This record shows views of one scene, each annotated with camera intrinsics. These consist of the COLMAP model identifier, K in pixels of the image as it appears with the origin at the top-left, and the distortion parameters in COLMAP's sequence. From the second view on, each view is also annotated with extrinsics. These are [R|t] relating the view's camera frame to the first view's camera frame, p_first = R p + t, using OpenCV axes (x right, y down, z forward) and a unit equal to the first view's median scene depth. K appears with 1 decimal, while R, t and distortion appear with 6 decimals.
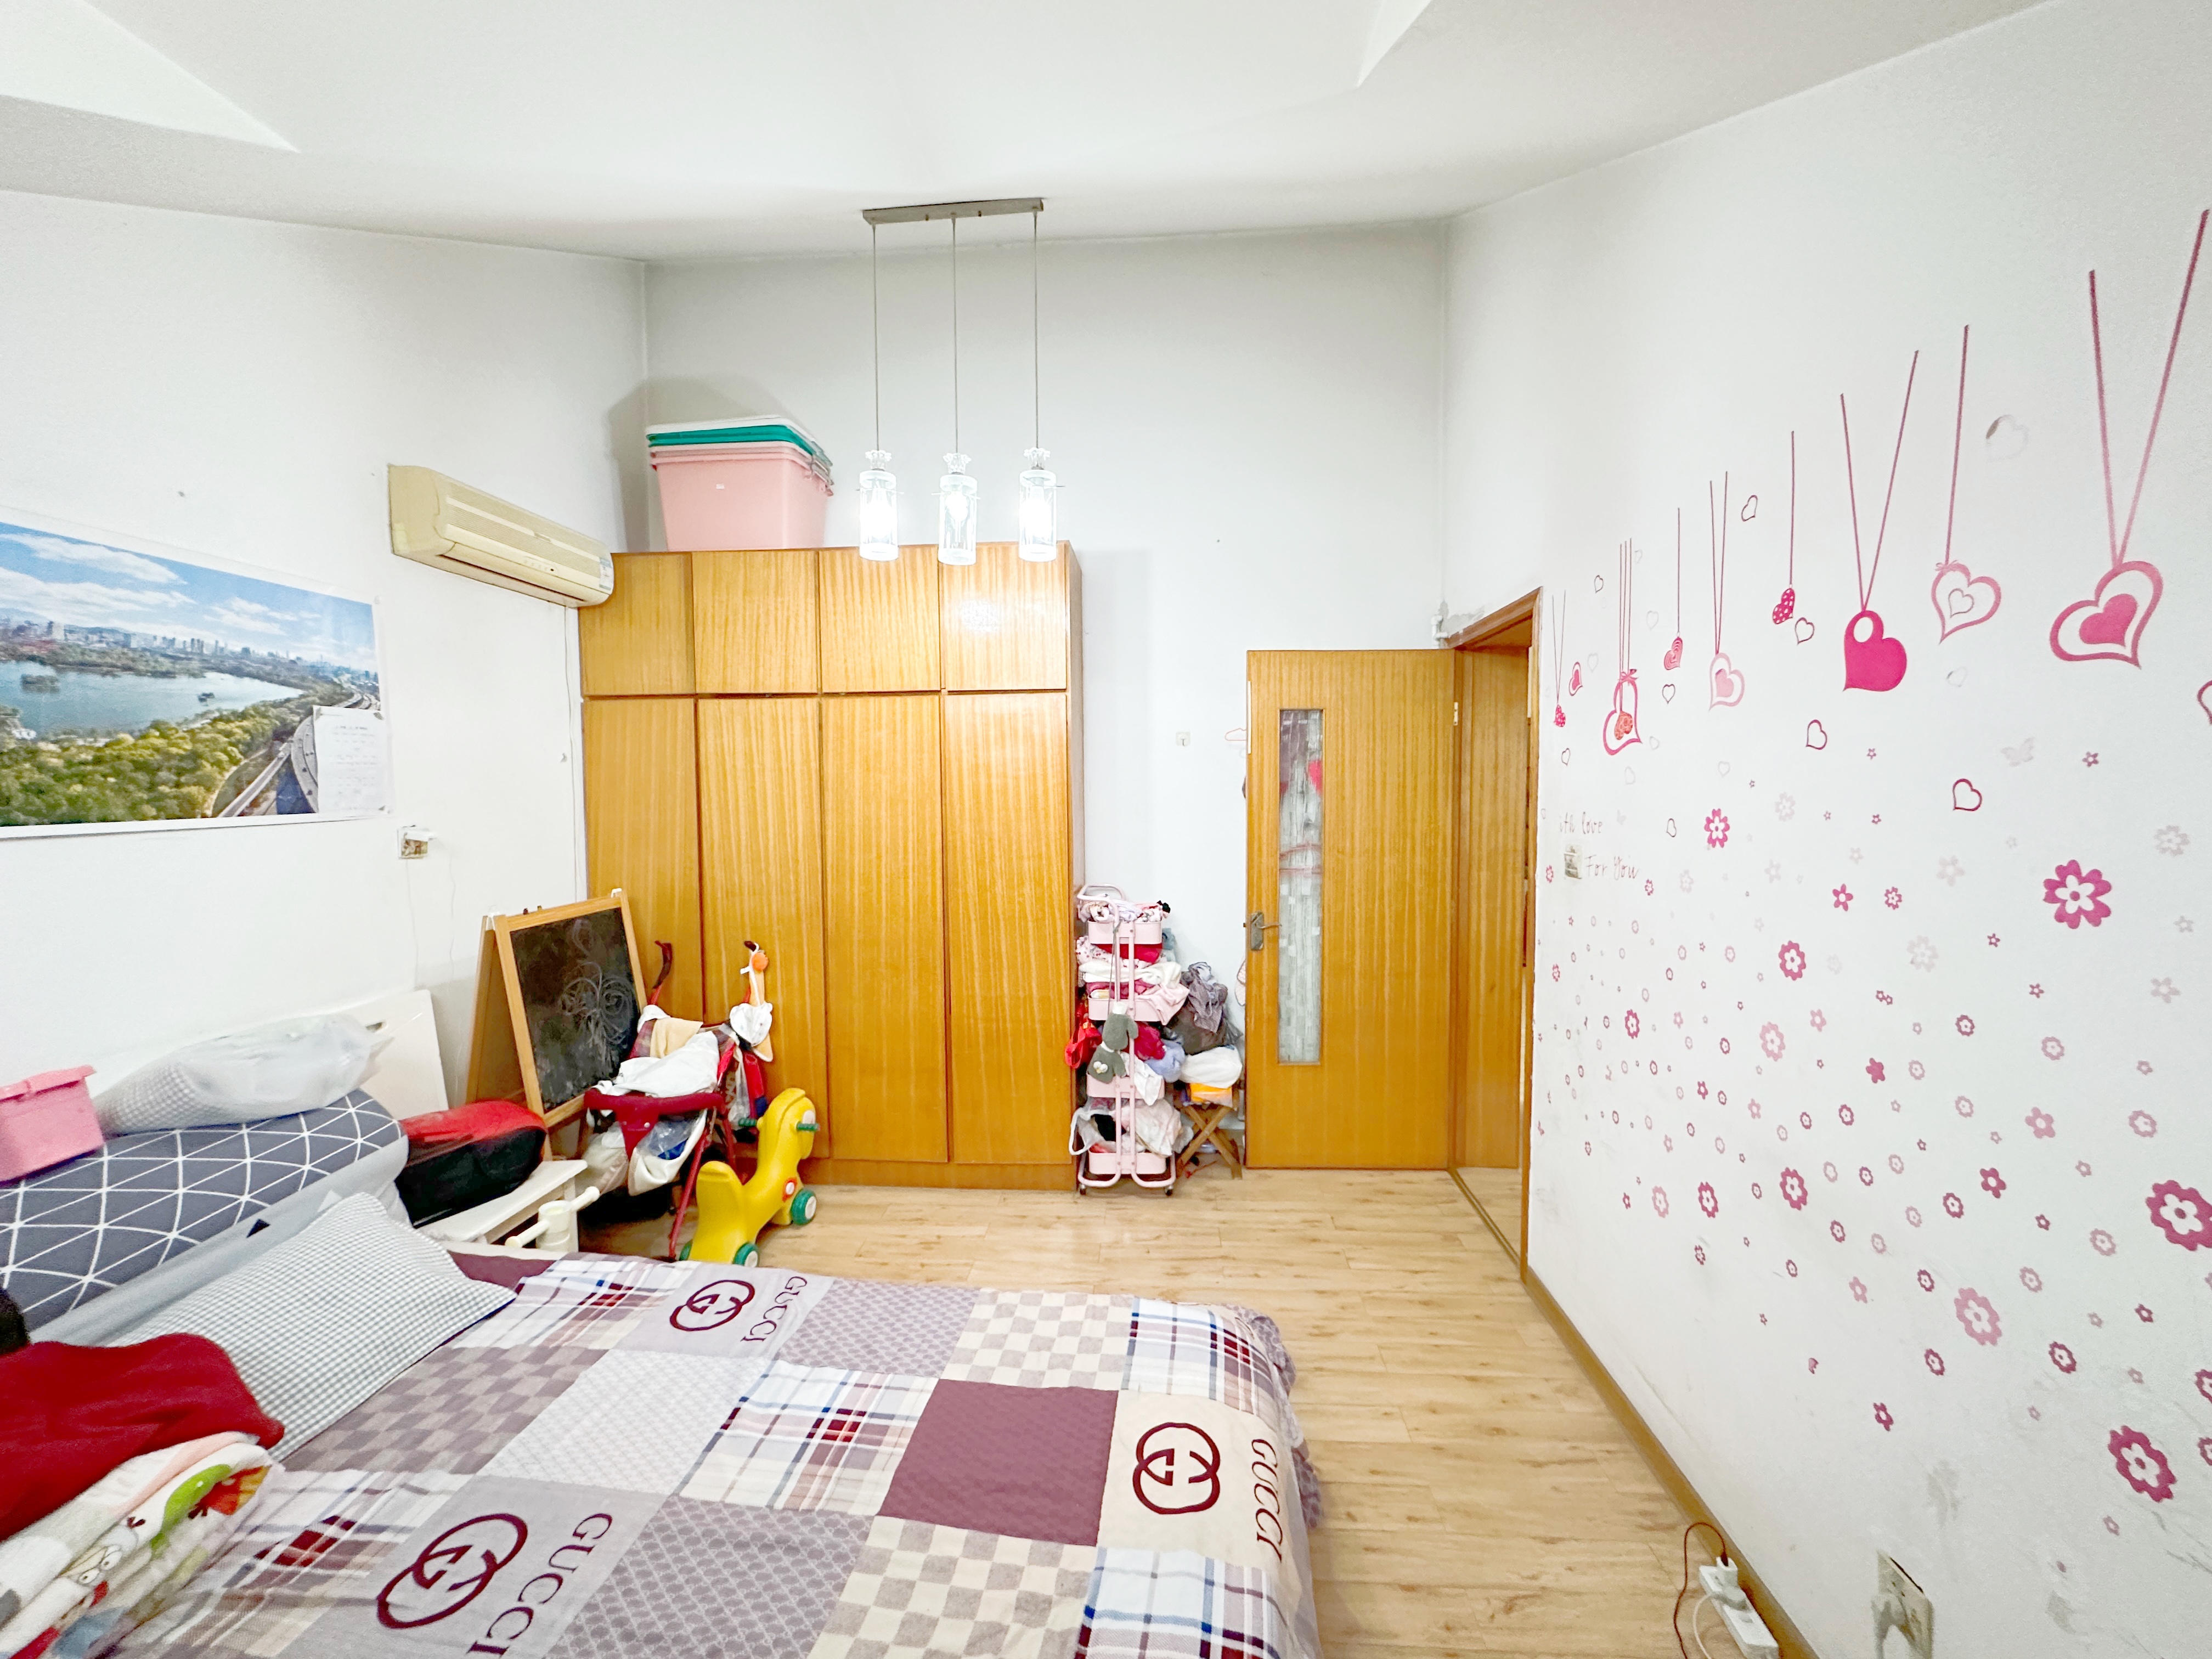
lens RADIAL K [[885.7, 0, 1110.9], [0, 885.7, 838.0], [0, 0, 1]] dist [-0.002117, -0.000223]
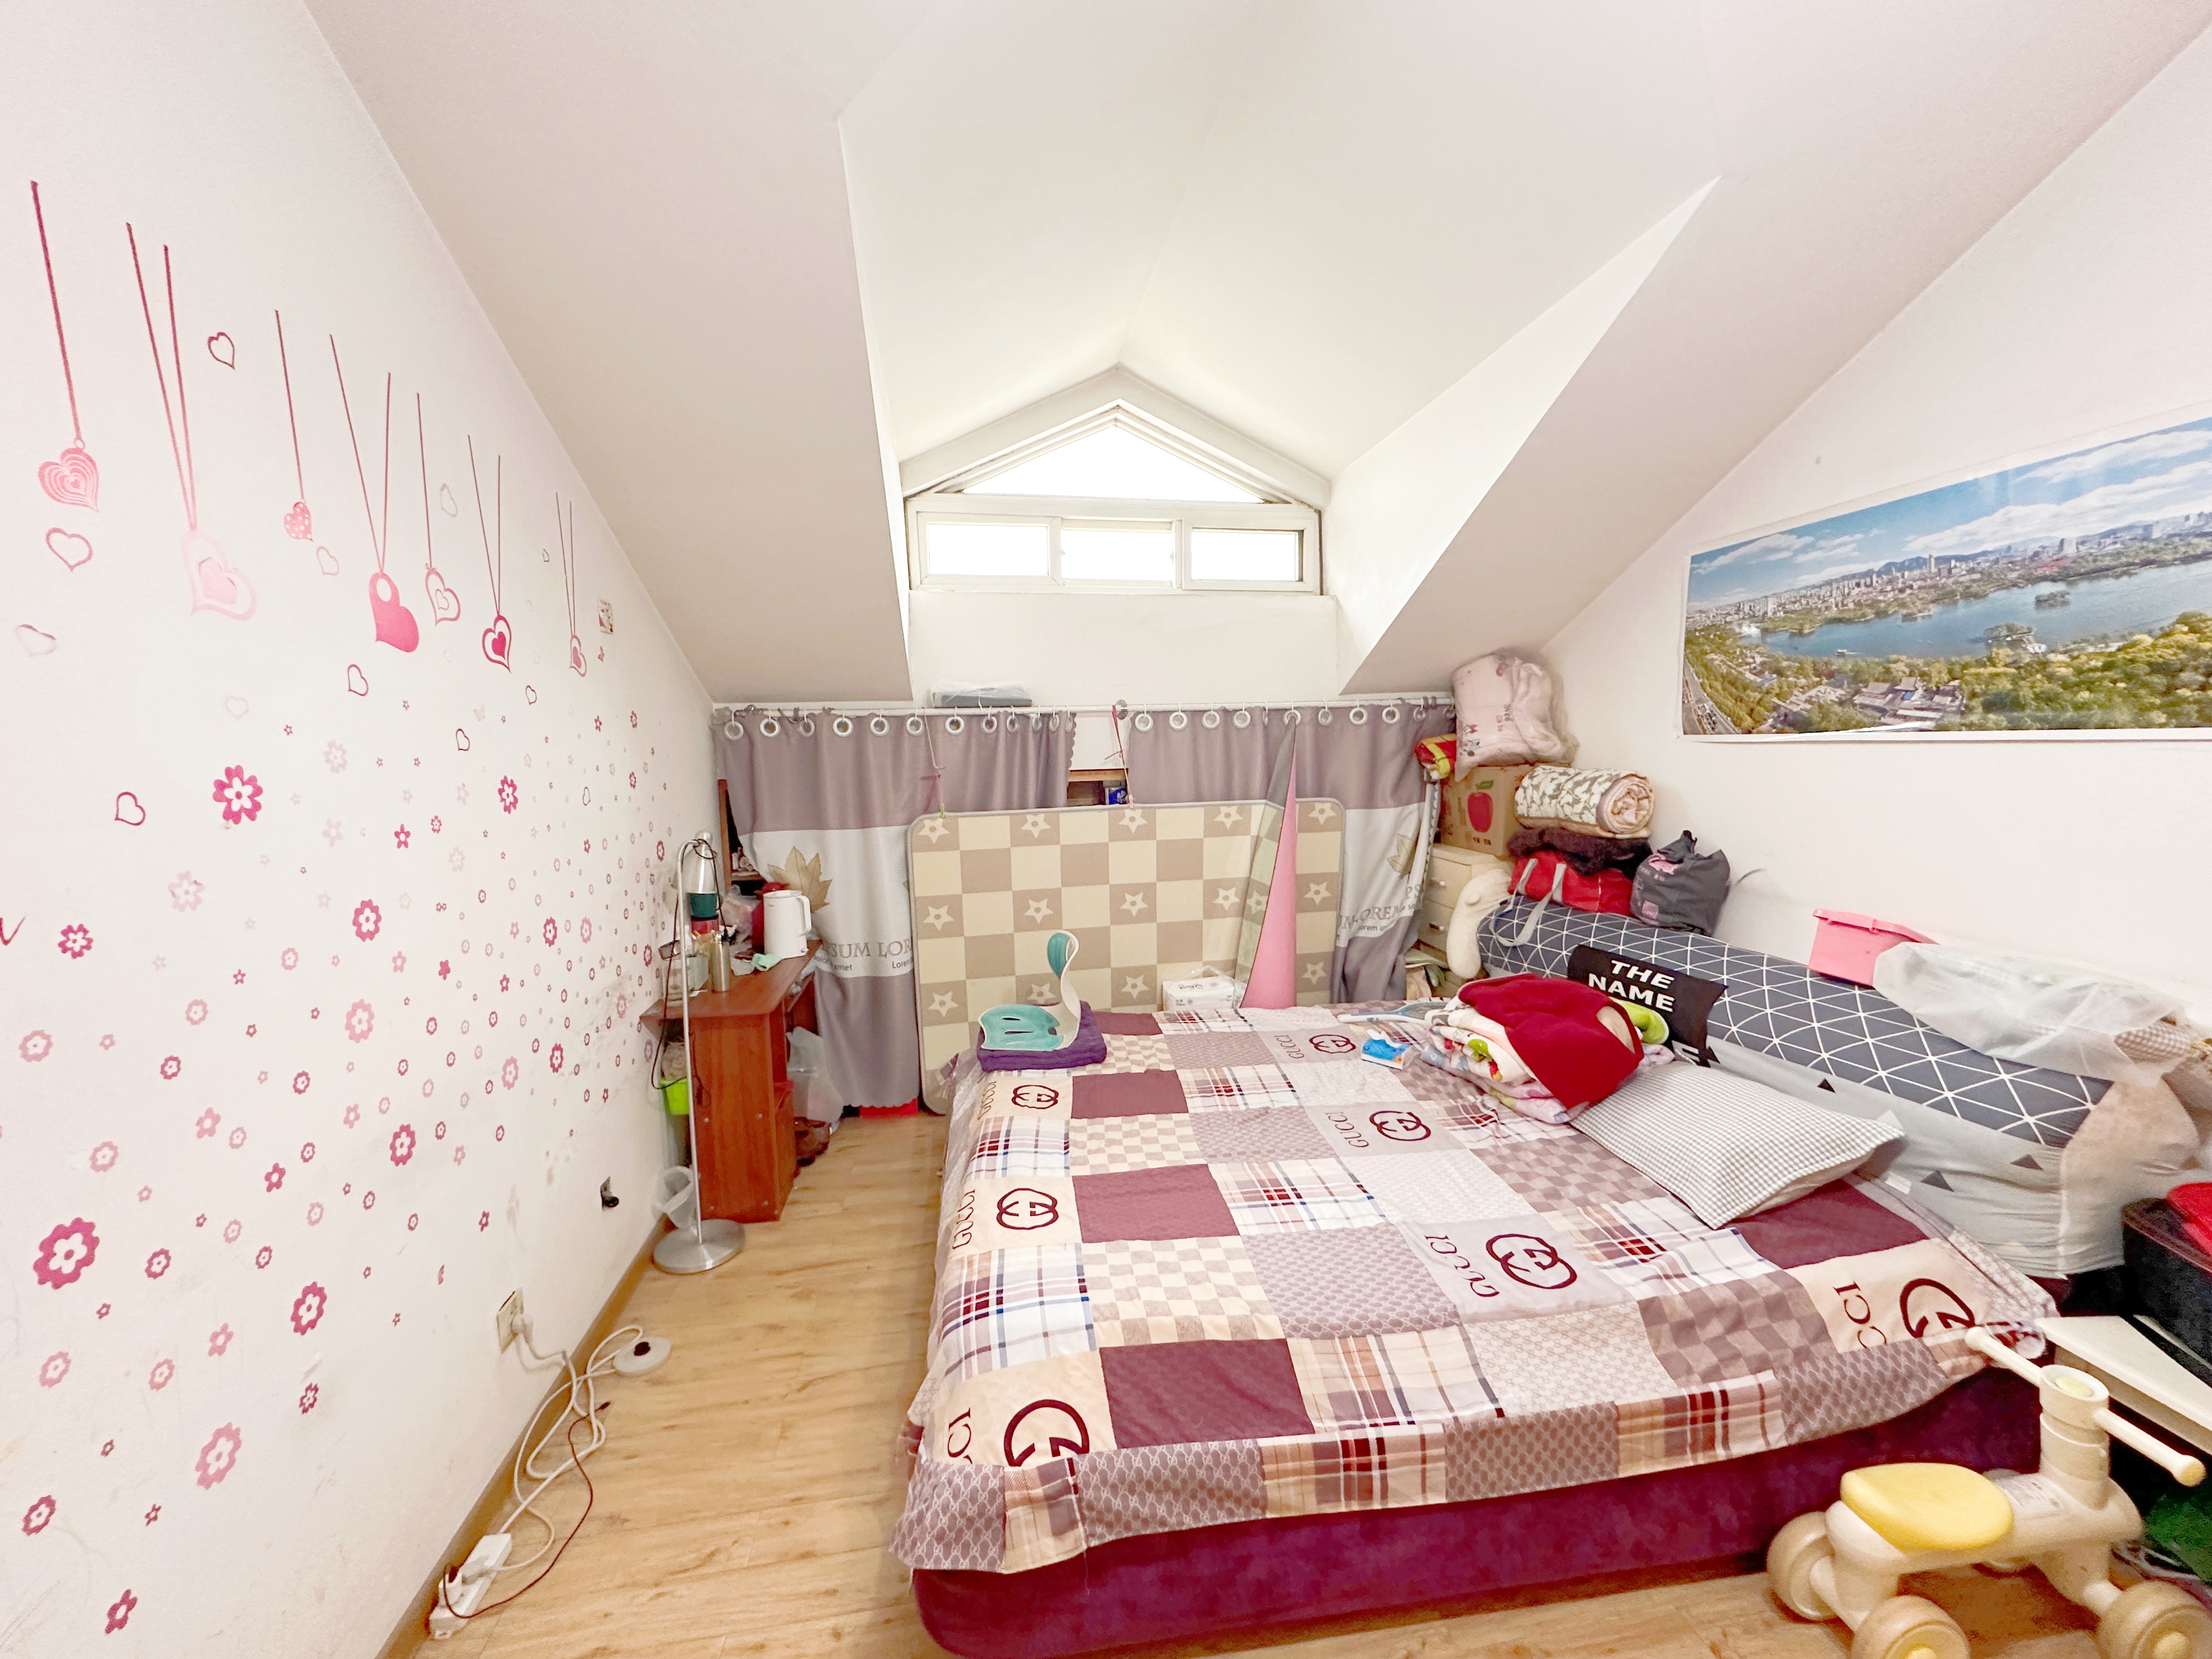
lens RADIAL K [[885.7, 0, 1101.0], [0, 885.7, 836.6], [0, 0, 1]] dist [-0.002117, -0.000223]
pose [[-0.975990, 0.050008, -0.211998, 0.185001], [0.012988, 0.984917, 0.172537, -0.090056], [0.217429, 0.165641, -0.961919, 1.845648]]
